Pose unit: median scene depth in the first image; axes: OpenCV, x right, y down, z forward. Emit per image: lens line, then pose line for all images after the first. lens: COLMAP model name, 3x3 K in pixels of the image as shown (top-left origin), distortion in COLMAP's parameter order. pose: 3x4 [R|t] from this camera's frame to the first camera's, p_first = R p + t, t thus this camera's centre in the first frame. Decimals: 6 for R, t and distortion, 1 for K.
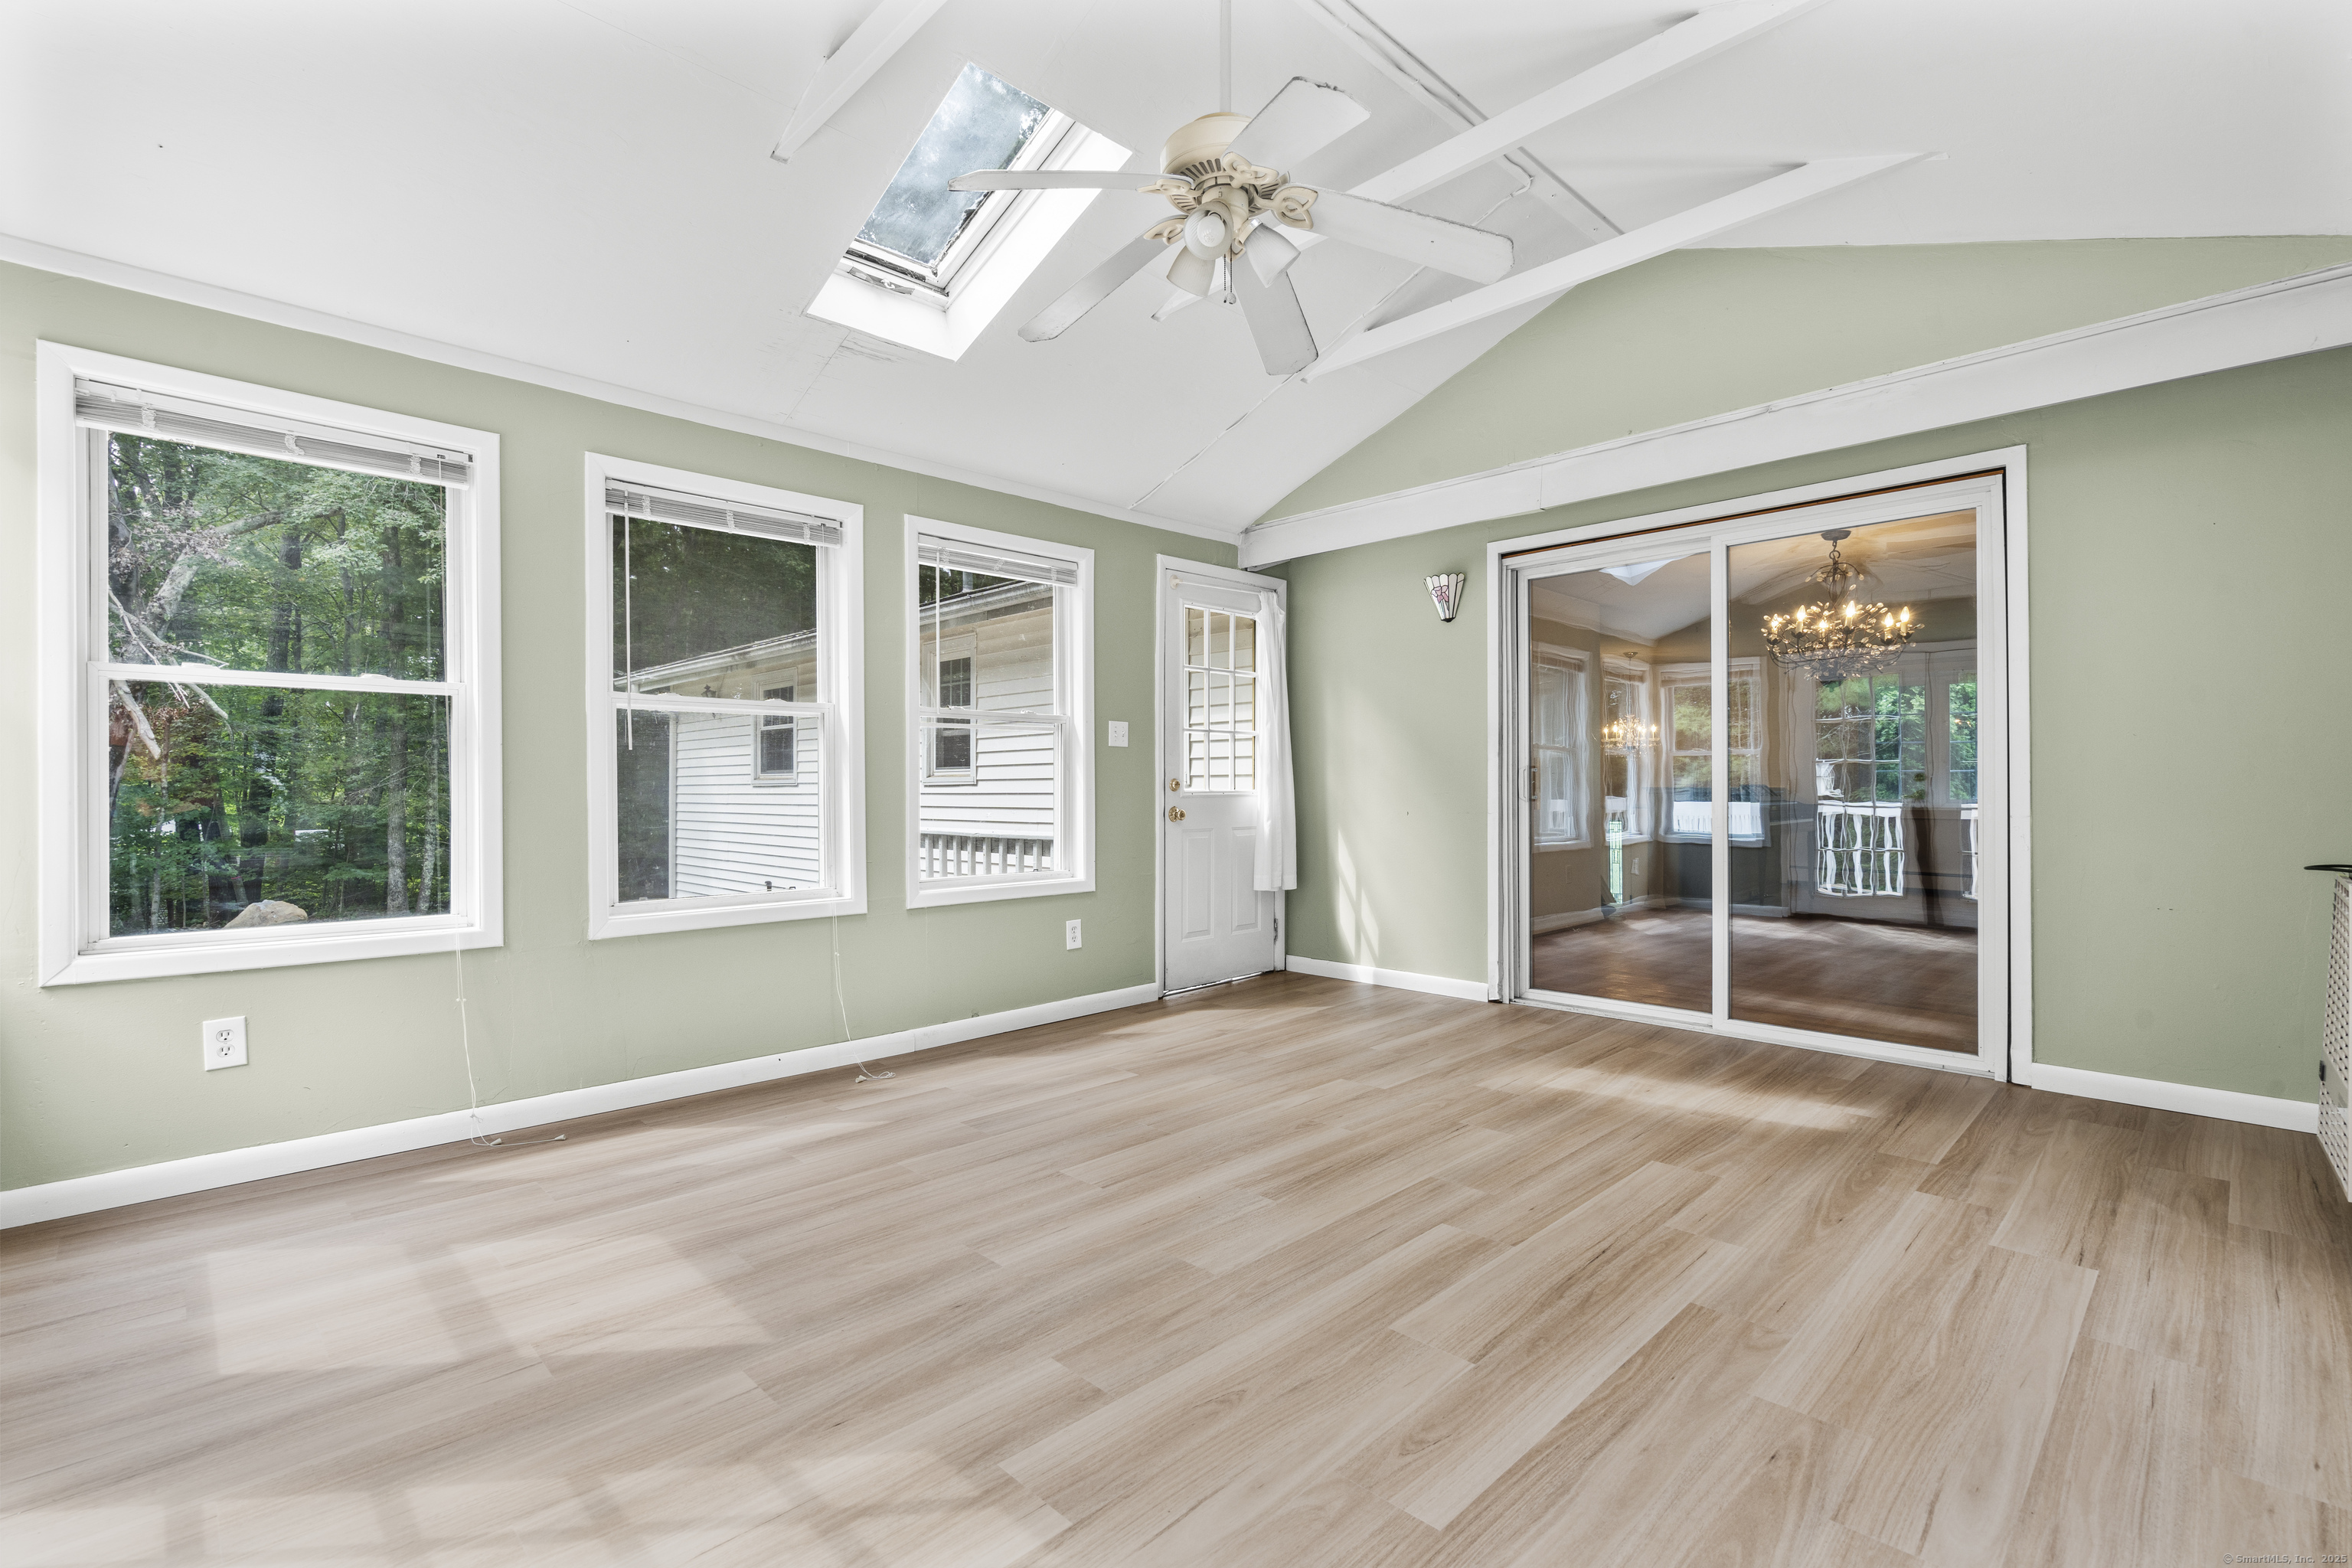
lens RADIAL K [[1058.8, 0, 1188.7], [0, 1058.8, 784.0], [0, 0, 1]] dist [-0.004105, 0.002255]
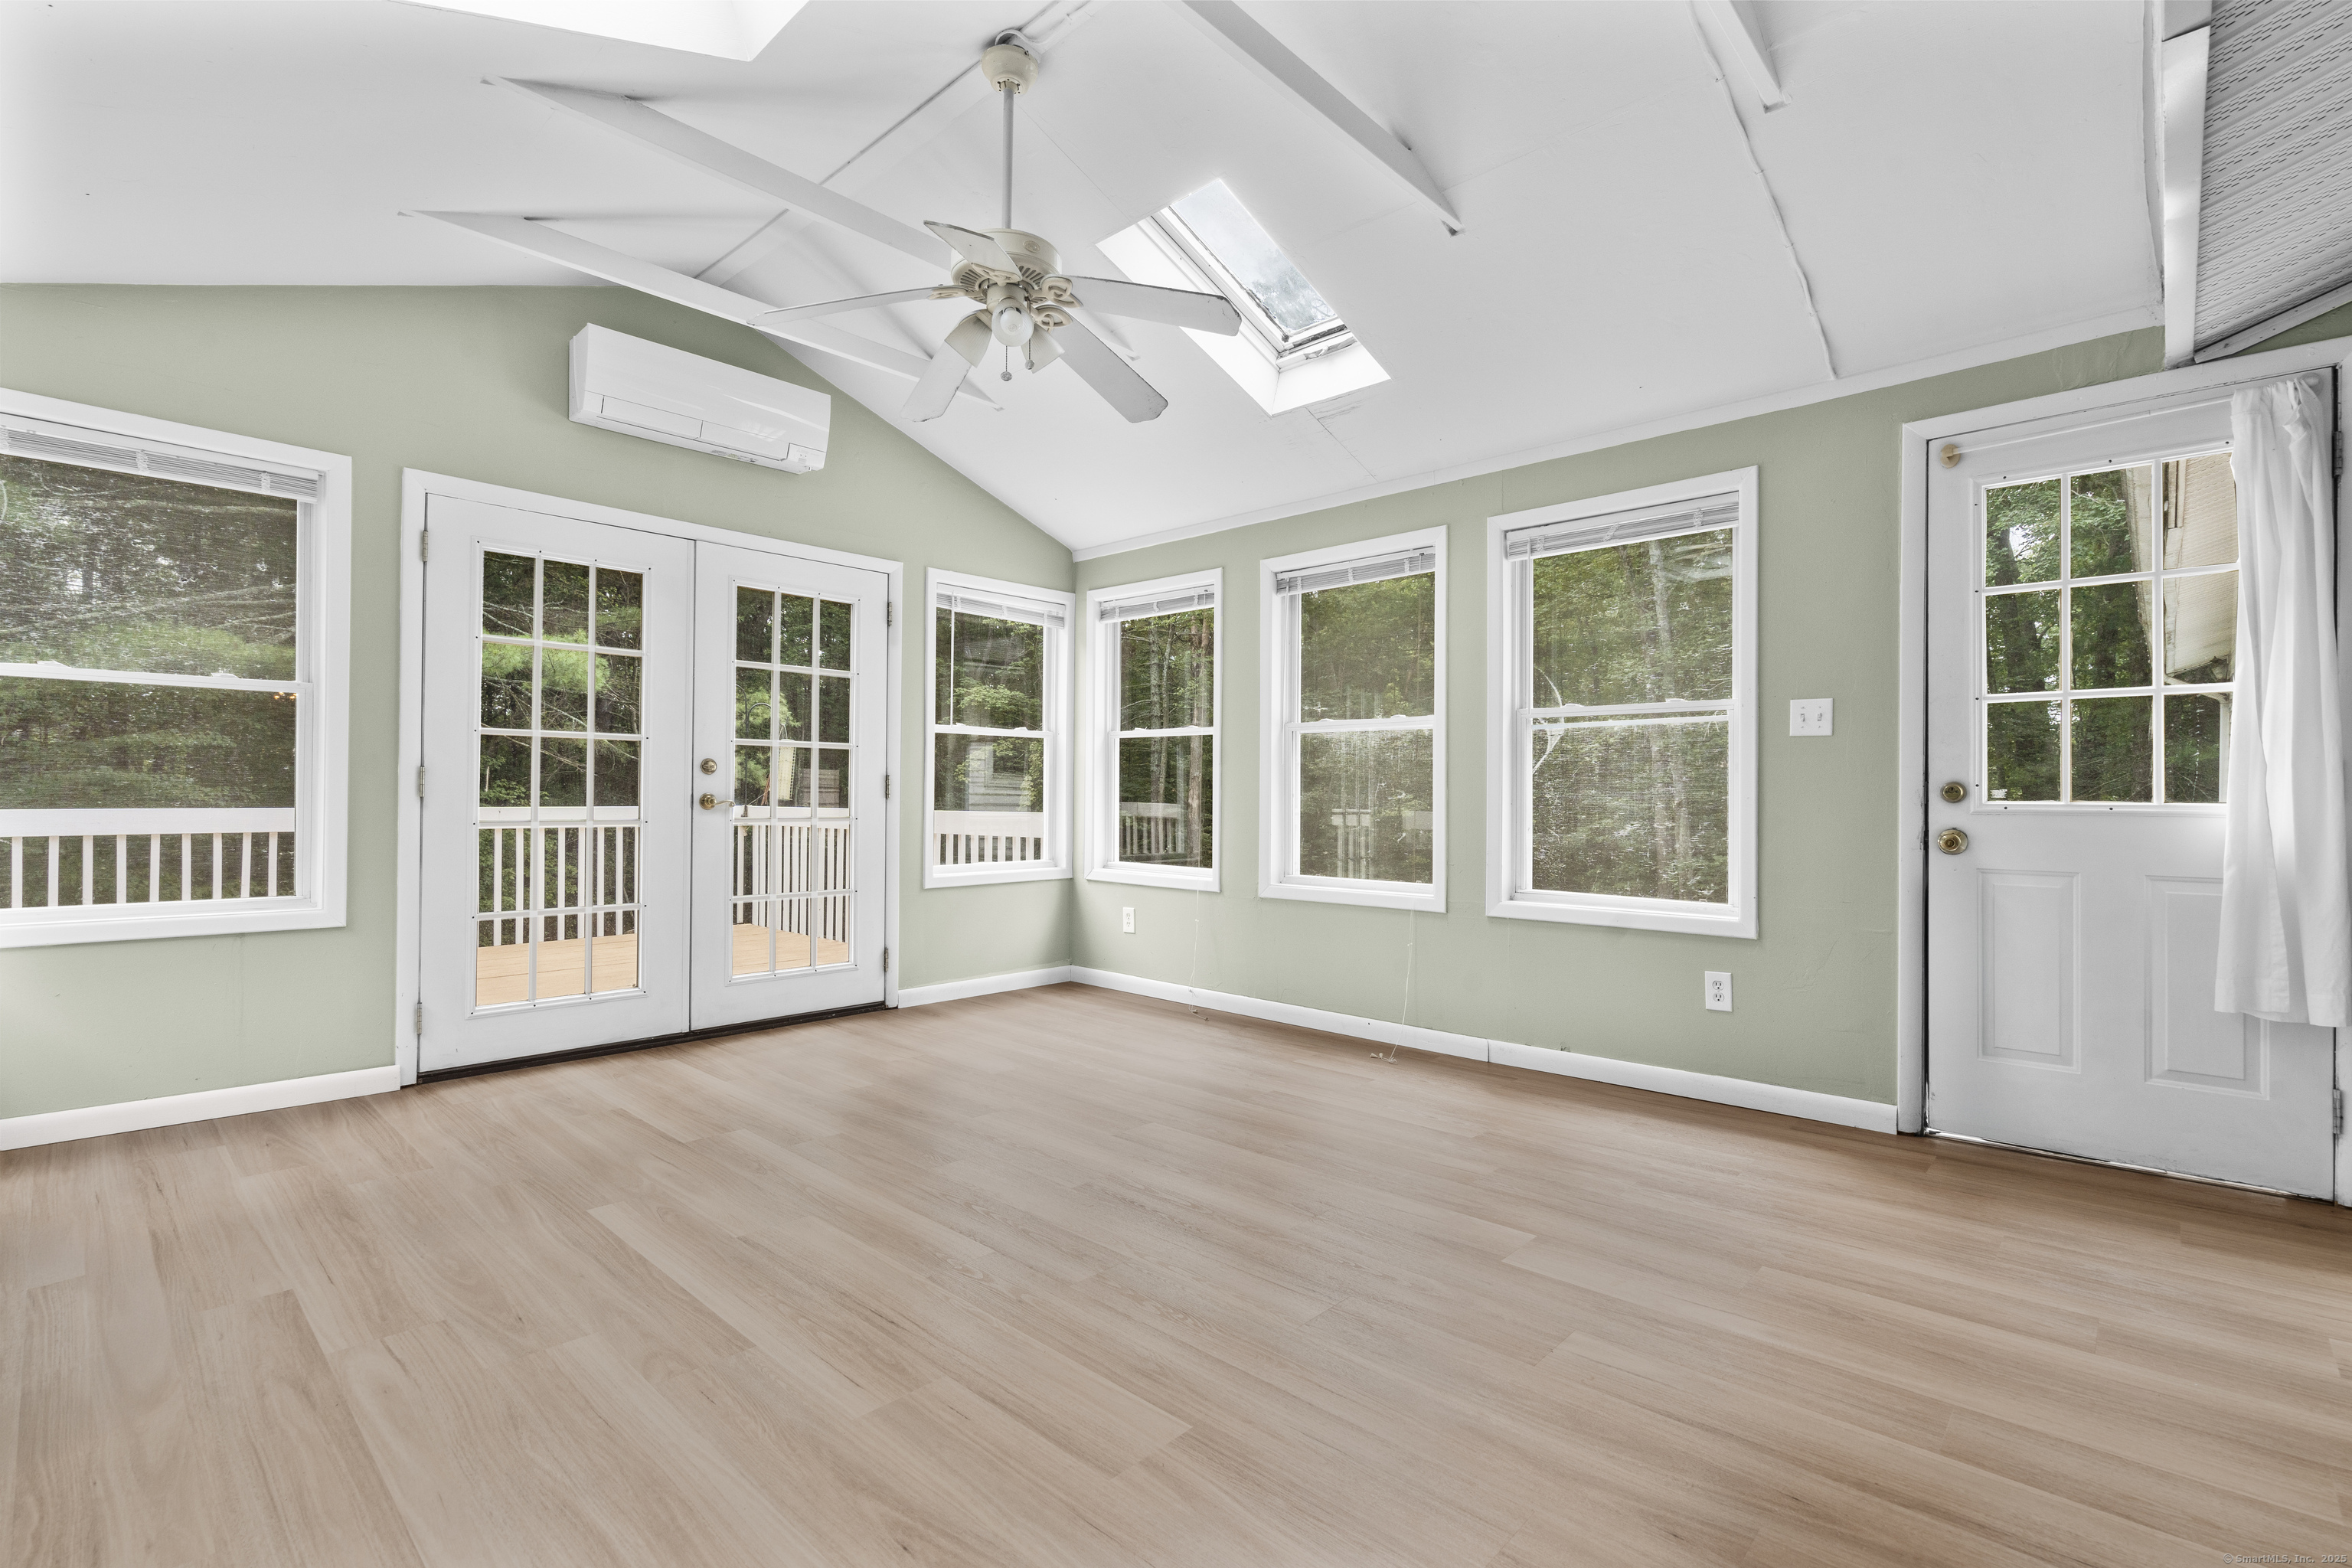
lens RADIAL K [[1058.8, 0, 1172.7], [0, 1058.8, 789.8], [0, 0, 1]] dist [-0.004105, 0.002255]
pose [[0.034434, 0.001780, -0.999405, 1.082649], [-0.001218, 0.999998, 0.001739, -0.002021], [0.999406, 0.001158, 0.034436, 1.018481]]
